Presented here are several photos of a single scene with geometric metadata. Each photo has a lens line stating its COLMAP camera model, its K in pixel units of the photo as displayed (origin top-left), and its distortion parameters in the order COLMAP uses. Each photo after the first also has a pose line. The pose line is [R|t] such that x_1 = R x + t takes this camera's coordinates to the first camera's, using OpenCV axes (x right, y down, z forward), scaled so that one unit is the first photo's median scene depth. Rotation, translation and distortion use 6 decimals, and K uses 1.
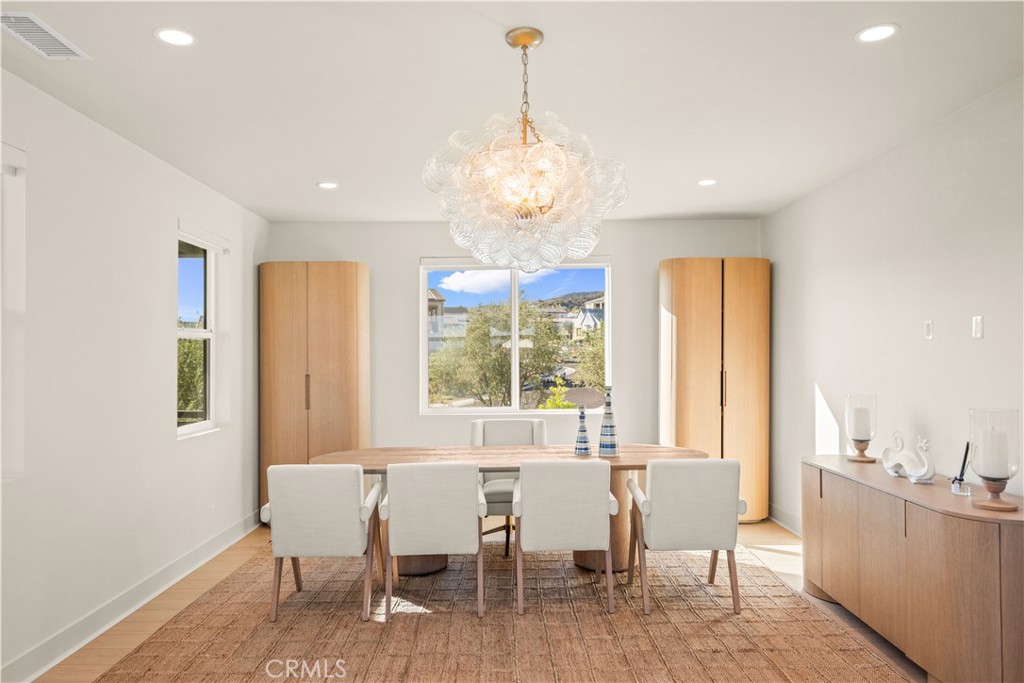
lens RADIAL K [[679.2, 0, 512.0], [0, 679.2, 341.5], [0, 0, 1]] dist [0.004612, 0.002433]
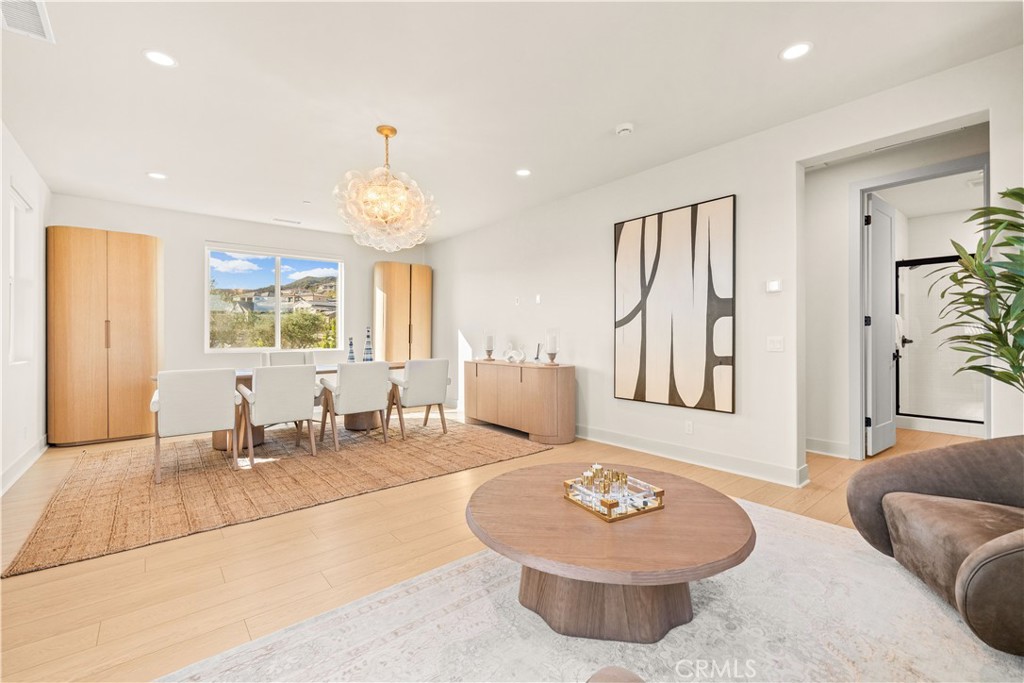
lens RADIAL K [[436.8, 0, 507.2], [0, 436.8, 326.6], [0, 0, 1]] dist [-0.002071, -0.000155]
pose [[0.776920, 0.017547, 0.629355, -0.270384], [-0.014336, 0.999845, -0.010179, 0.066599], [-0.629436, -0.001114, 0.777052, -0.104813]]
